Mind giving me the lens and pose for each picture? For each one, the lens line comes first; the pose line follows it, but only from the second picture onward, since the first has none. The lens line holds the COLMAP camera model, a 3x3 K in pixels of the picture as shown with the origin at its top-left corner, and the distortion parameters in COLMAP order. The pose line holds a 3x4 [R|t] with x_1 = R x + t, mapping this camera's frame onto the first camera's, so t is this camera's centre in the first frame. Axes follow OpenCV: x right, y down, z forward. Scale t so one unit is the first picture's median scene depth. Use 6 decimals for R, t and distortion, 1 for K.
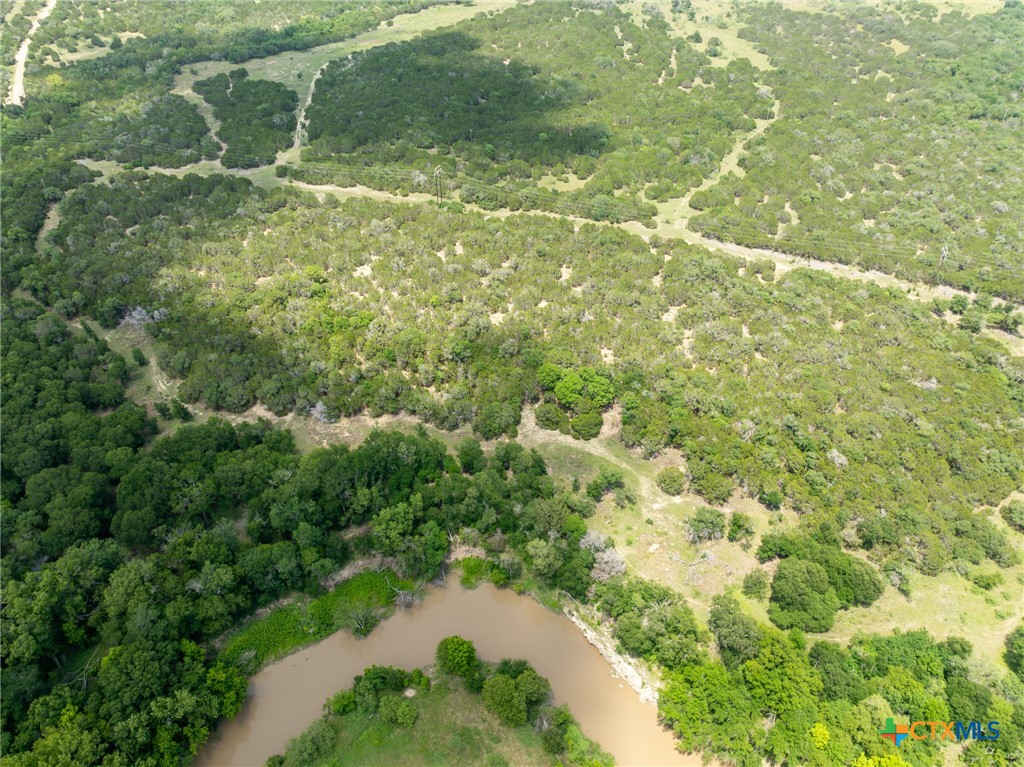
lens RADIAL K [[717.6, 0, 515.0], [0, 717.6, 380.6], [0, 0, 1]] dist [-0.034833, 0.020475]
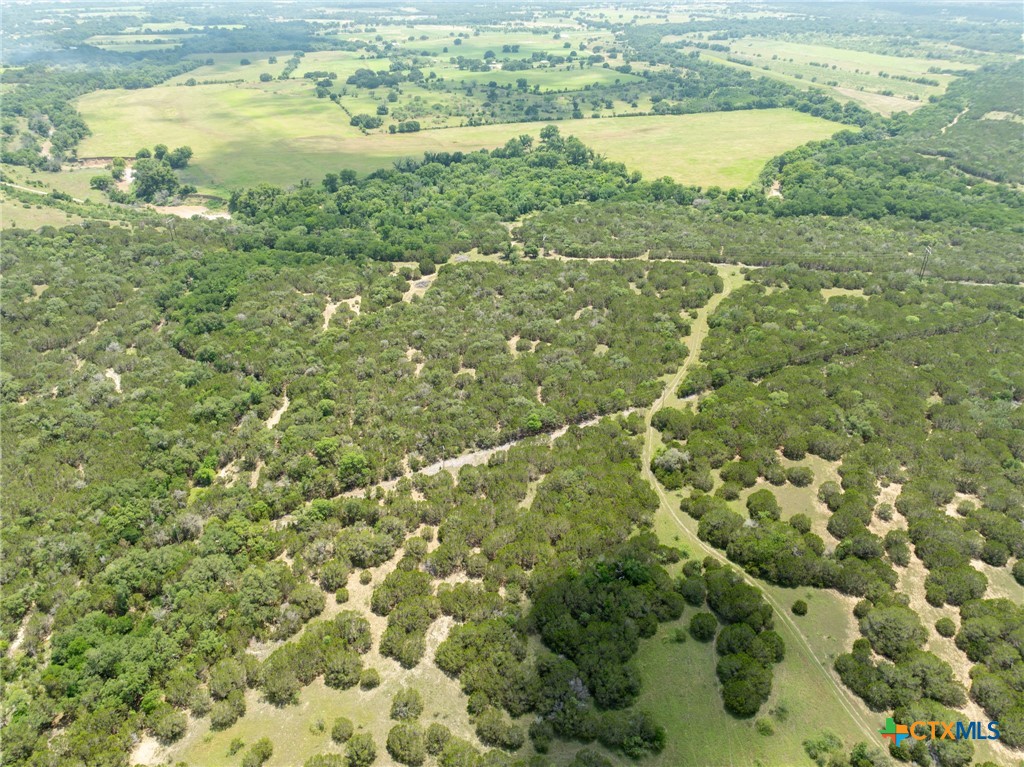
lens RADIAL K [[717.6, 0, 518.9], [0, 717.6, 385.7], [0, 0, 1]] dist [-0.034833, 0.020475]
pose [[-0.993294, 0.054162, -0.102147, 0.757770], [-0.075501, 0.365233, 0.927849, -1.343212], [0.087561, 0.929339, -0.358694, 1.671144]]
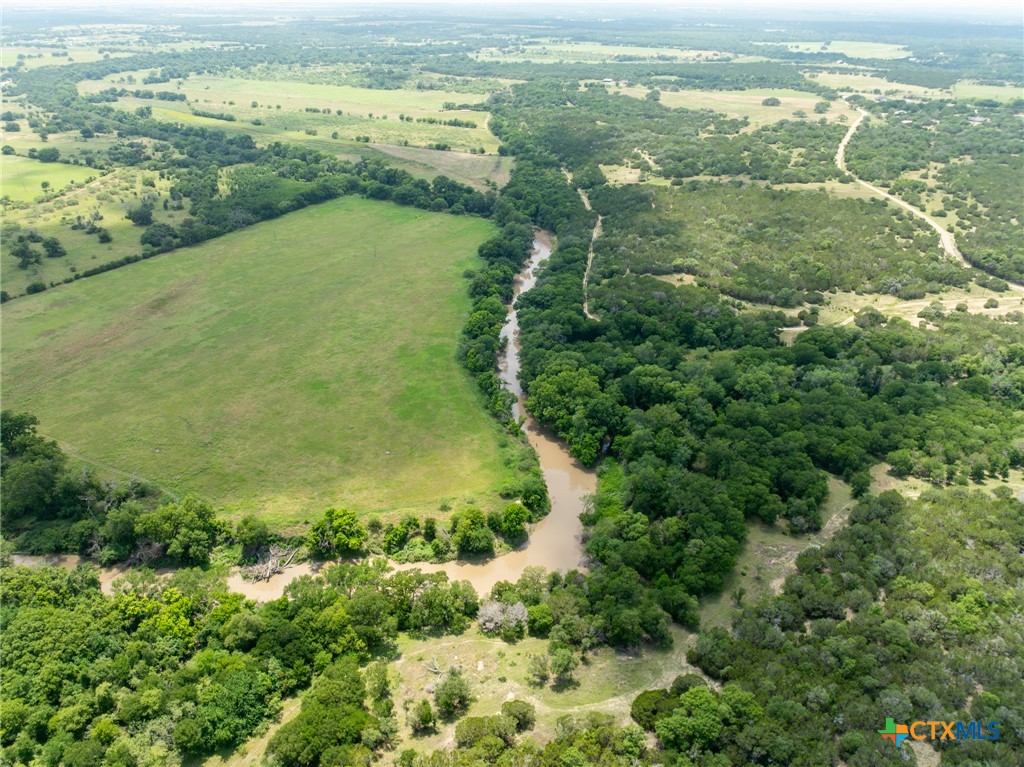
lens RADIAL K [[717.6, 0, 512.1], [0, 717.6, 385.6], [0, 0, 1]] dist [-0.034833, 0.020475]
pose [[-0.673770, 0.344830, -0.653549, 0.437821], [-0.468388, 0.484768, 0.738656, -0.453509], [0.571531, 0.803799, -0.165107, 0.557285]]
